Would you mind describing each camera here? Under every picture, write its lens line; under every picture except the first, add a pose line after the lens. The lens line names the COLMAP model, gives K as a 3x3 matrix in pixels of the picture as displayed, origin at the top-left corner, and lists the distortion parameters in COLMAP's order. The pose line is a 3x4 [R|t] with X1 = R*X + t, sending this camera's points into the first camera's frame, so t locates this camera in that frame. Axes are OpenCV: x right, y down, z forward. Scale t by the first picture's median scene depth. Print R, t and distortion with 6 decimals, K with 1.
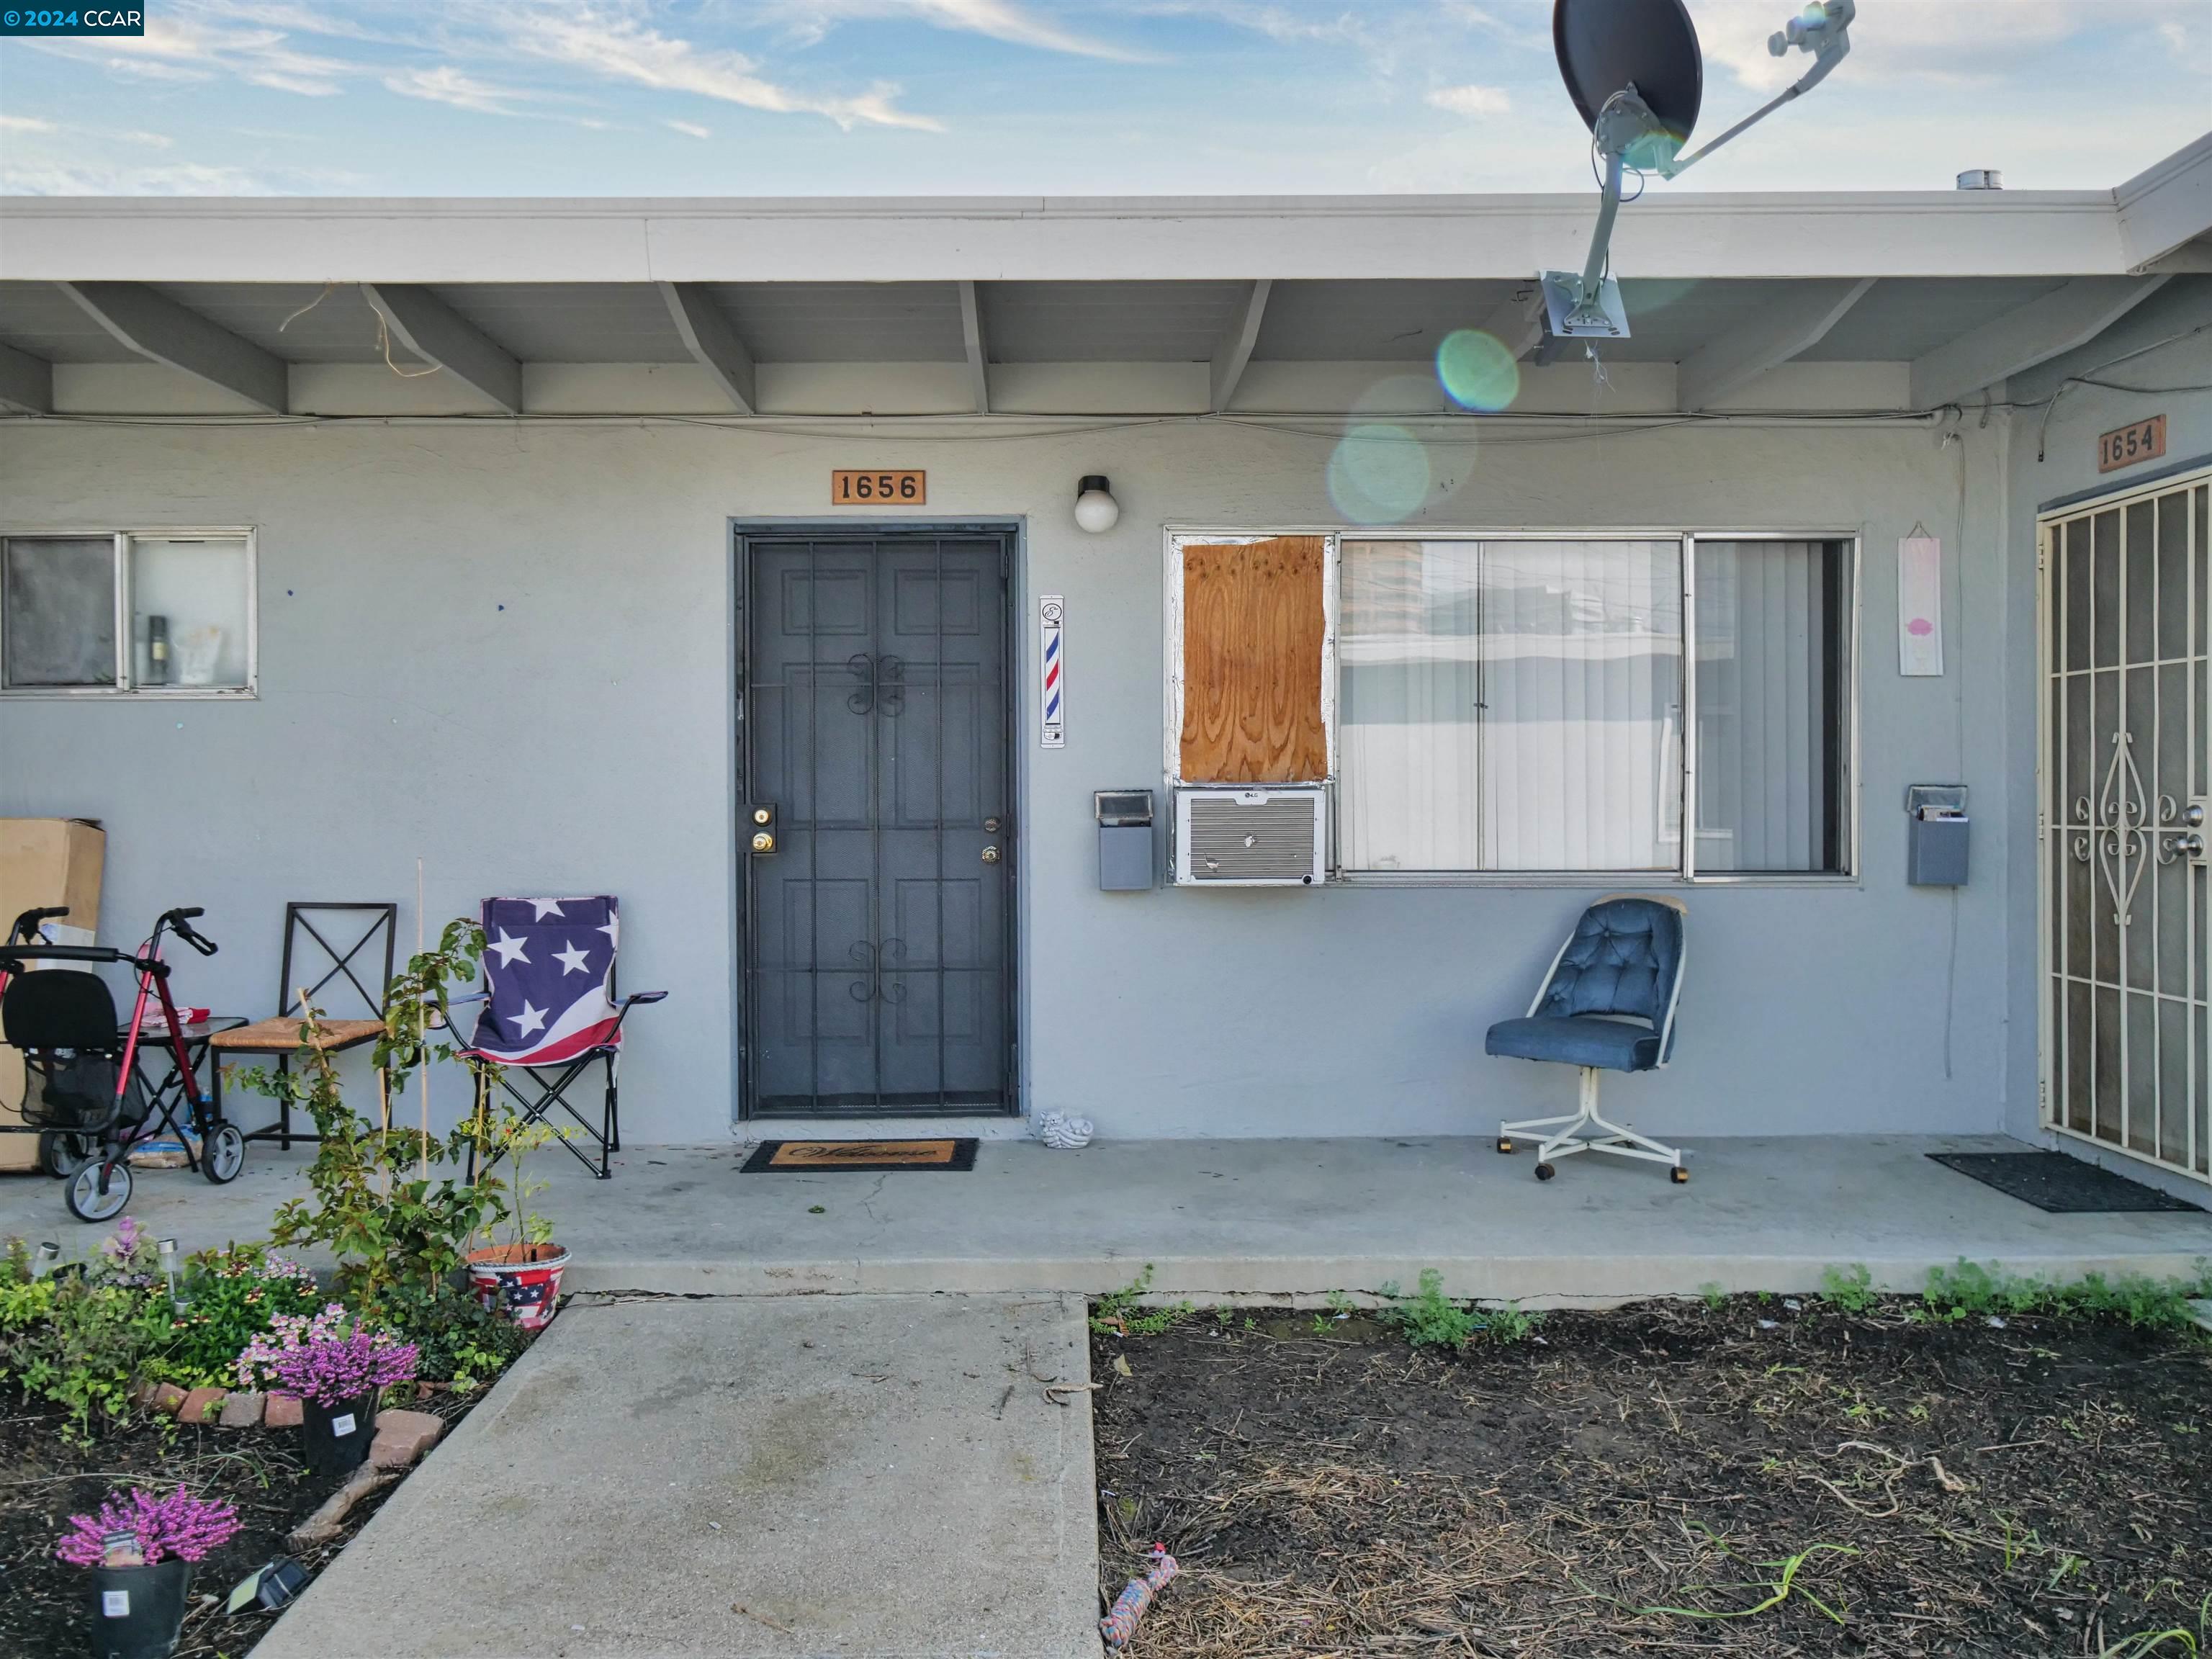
lens RADIAL K [[1814.0, 0, 1075.5], [0, 1814.0, 810.7], [0, 0, 1]] dist [-0.015507, 0.015935]
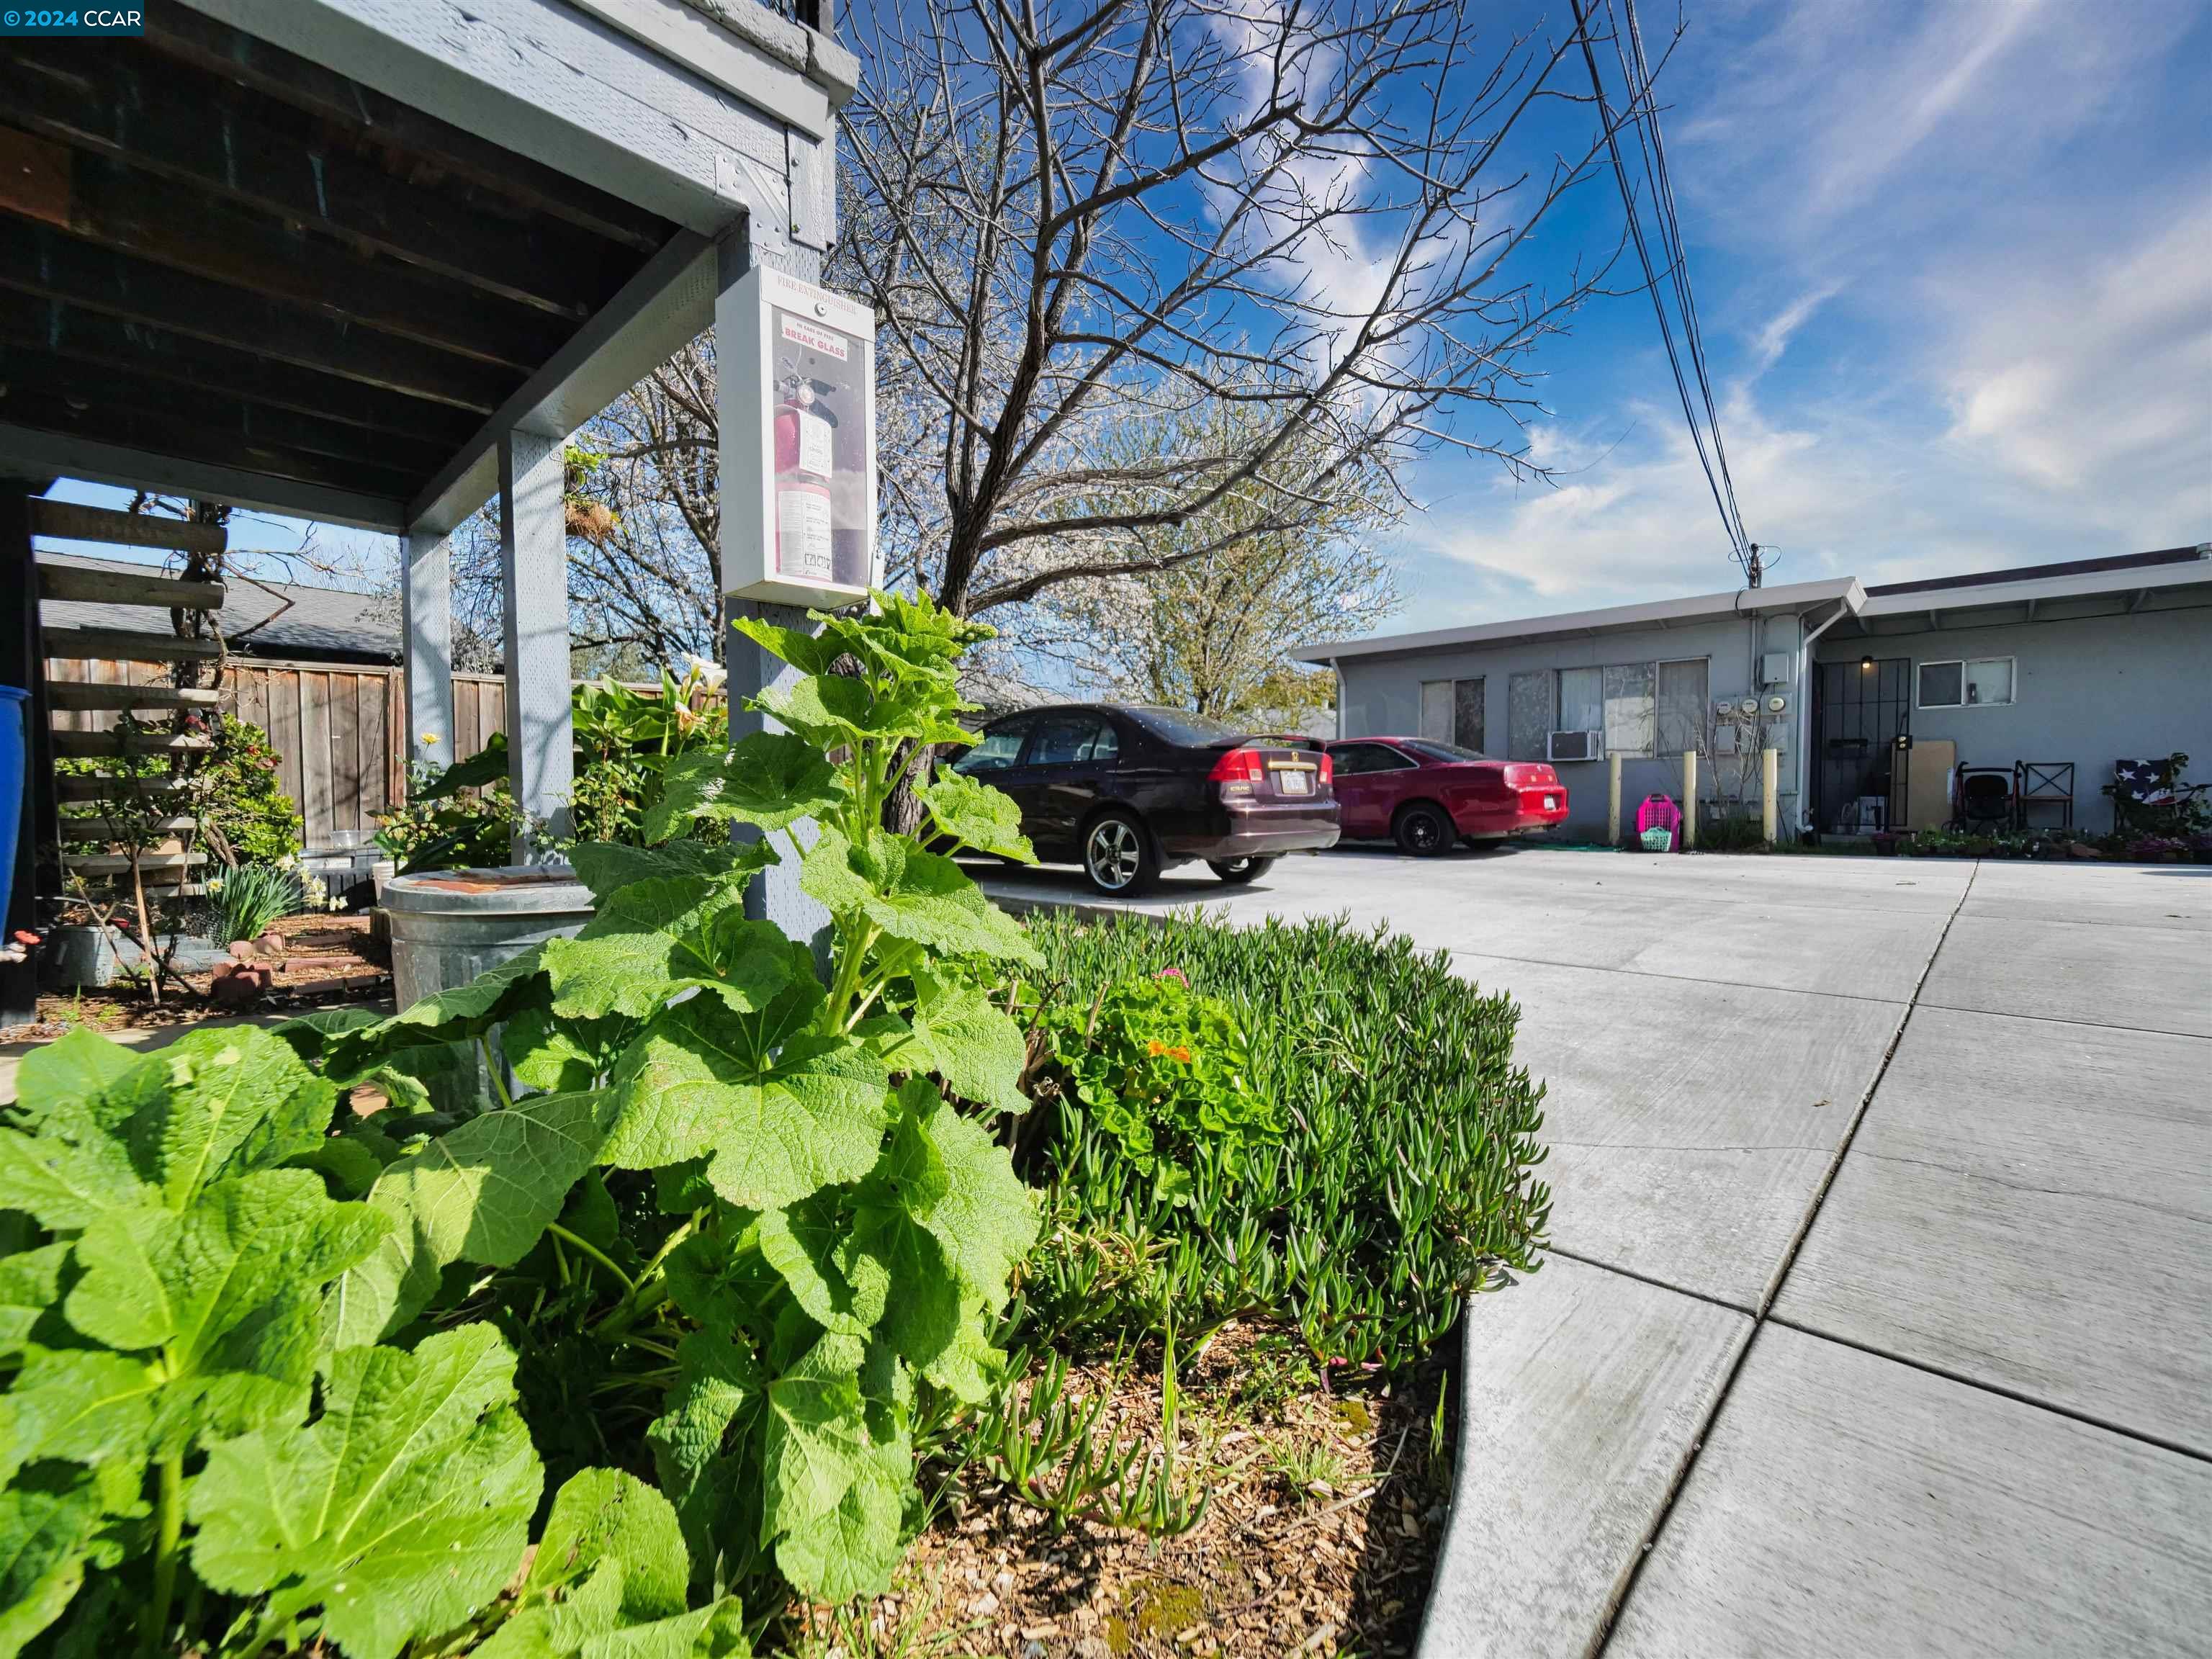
lens RADIAL K [[938.5, 0, 1080.2], [0, 938.5, 823.8], [0, 0, 1]] dist [-0.002680, -0.000013]
pose [[0.711489, 0.023615, -0.702301, -0.498543], [-0.011785, 0.999696, 0.021676, 0.160279], [0.702599, -0.007146, 0.711551, -1.669848]]
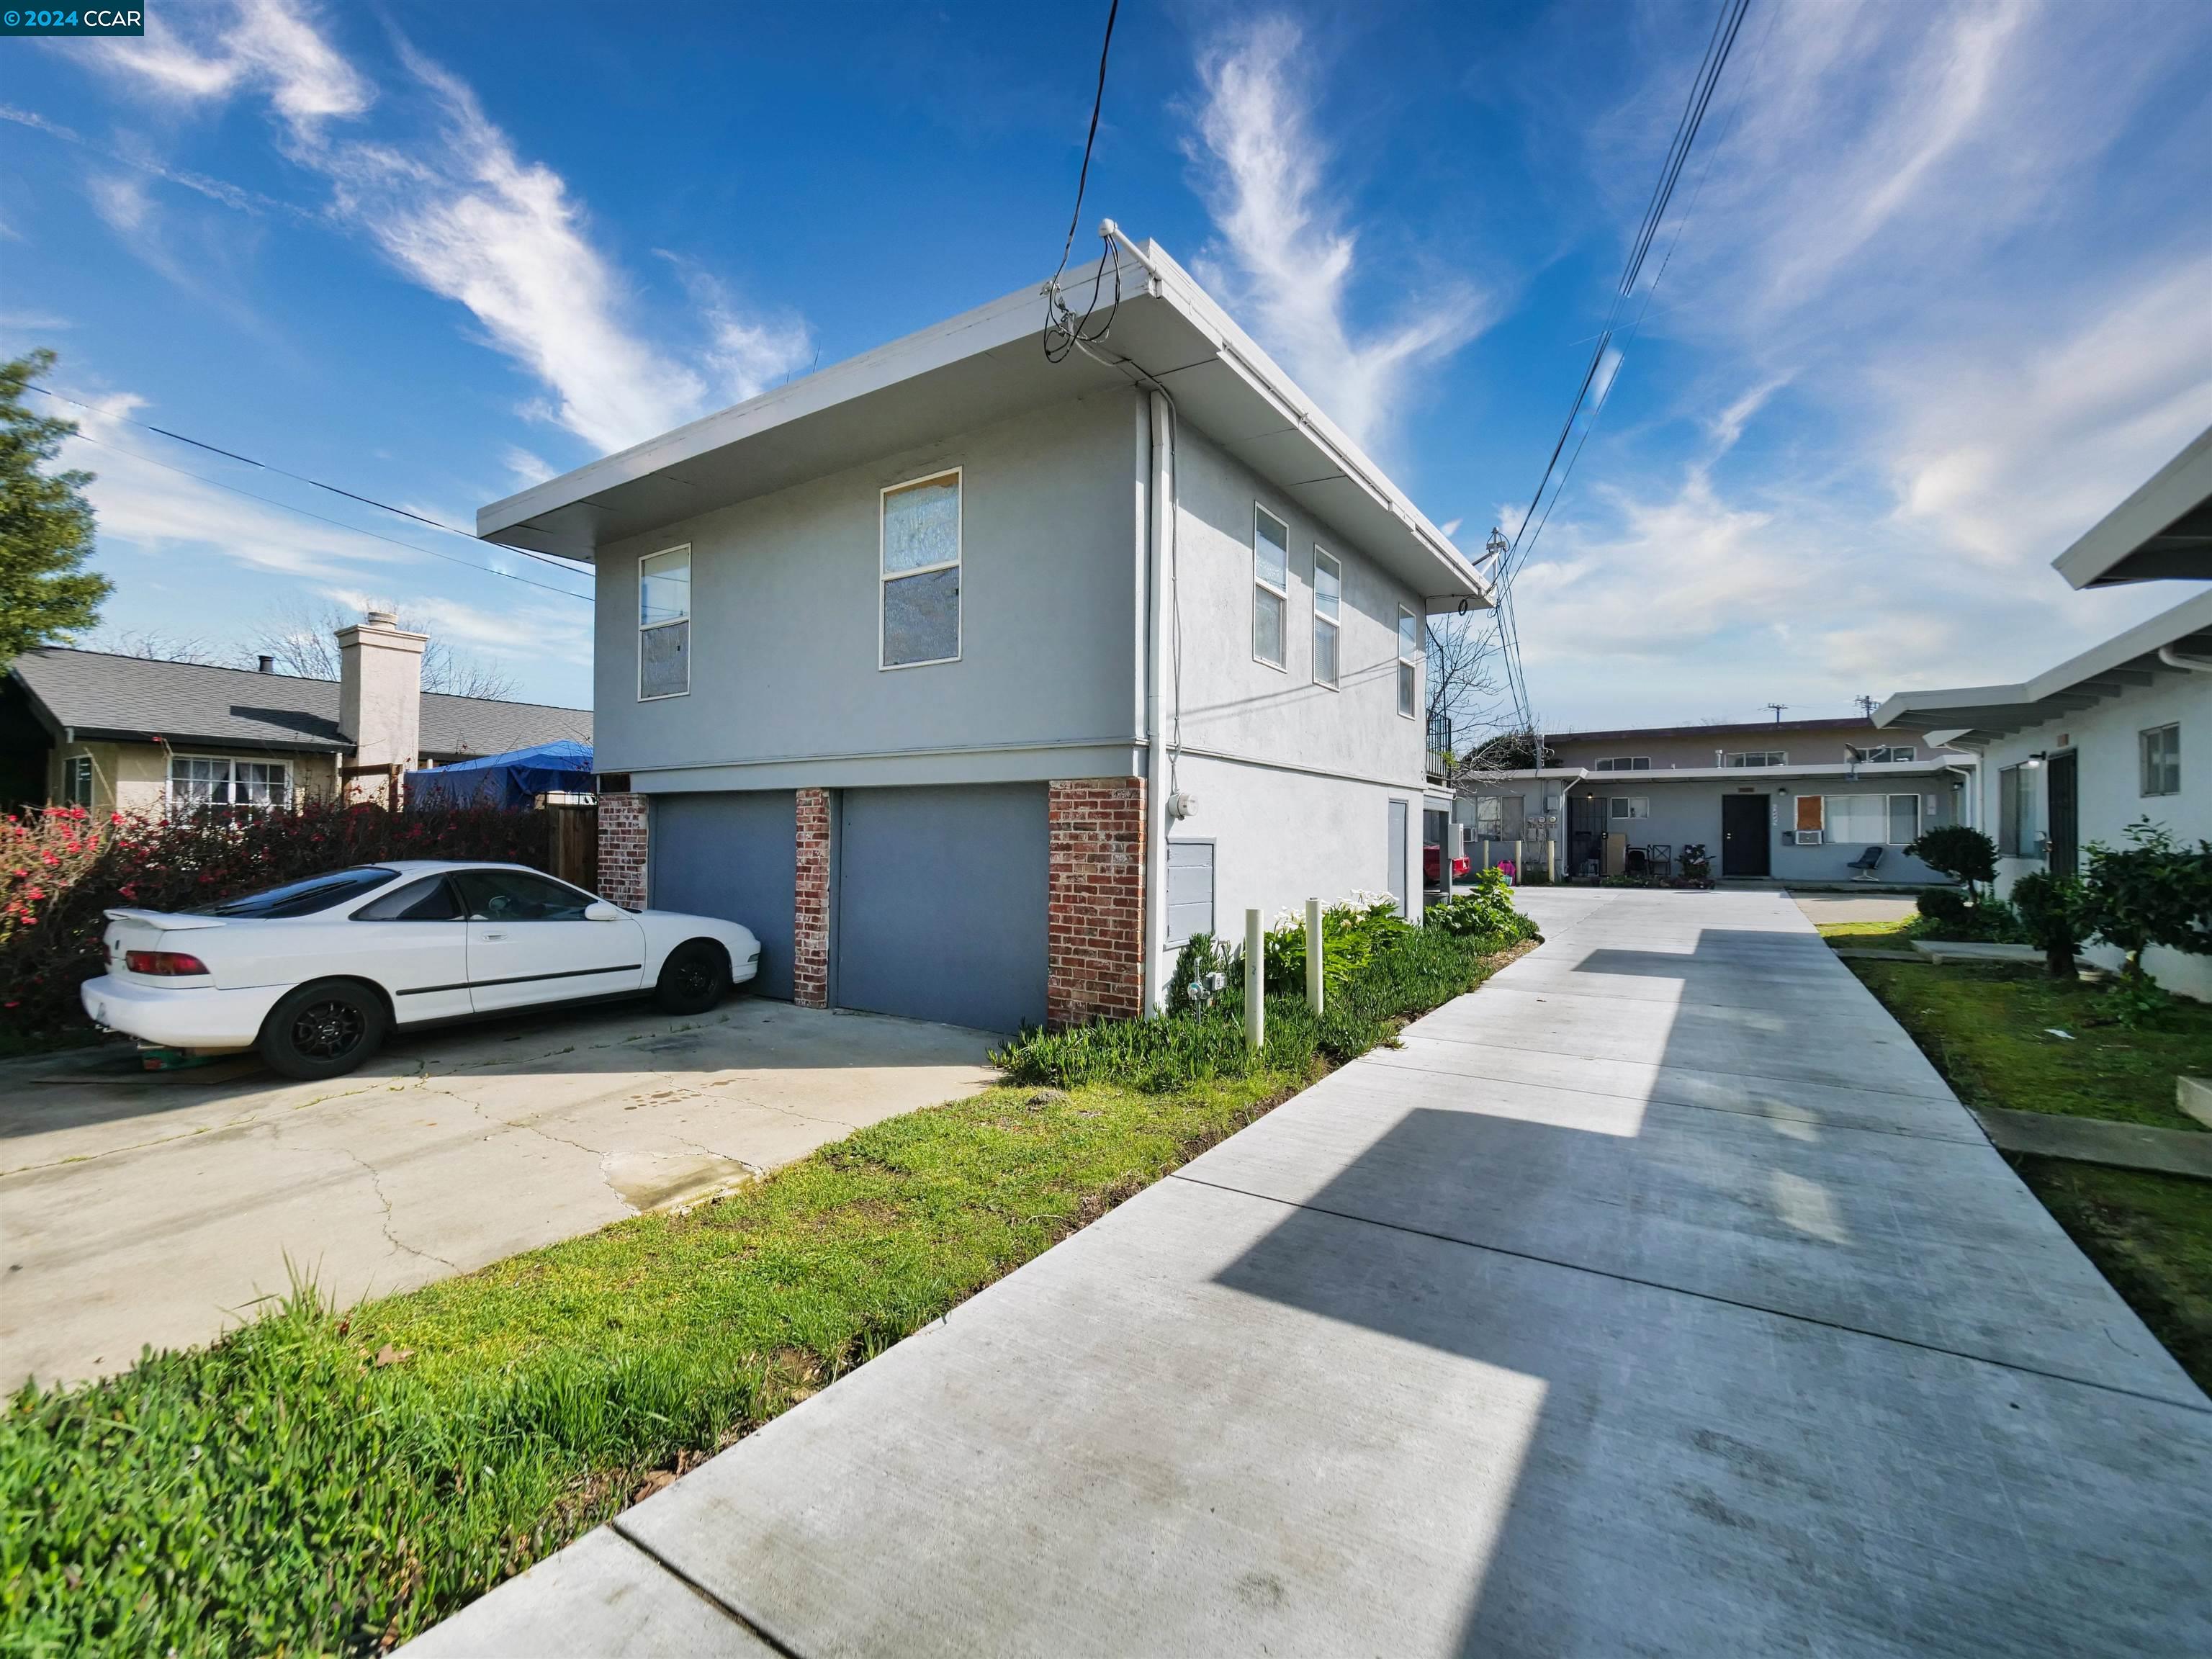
lens RADIAL K [[947.9, 0, 1088.1], [0, 947.9, 823.1], [0, 0, 1]] dist [-0.001681, 0.000164]
pose [[0.829679, -0.000701, -0.558240, -0.191986], [-0.013017, 0.999703, -0.020602, 0.076767], [0.558089, 0.024359, 0.829423, -4.003540]]
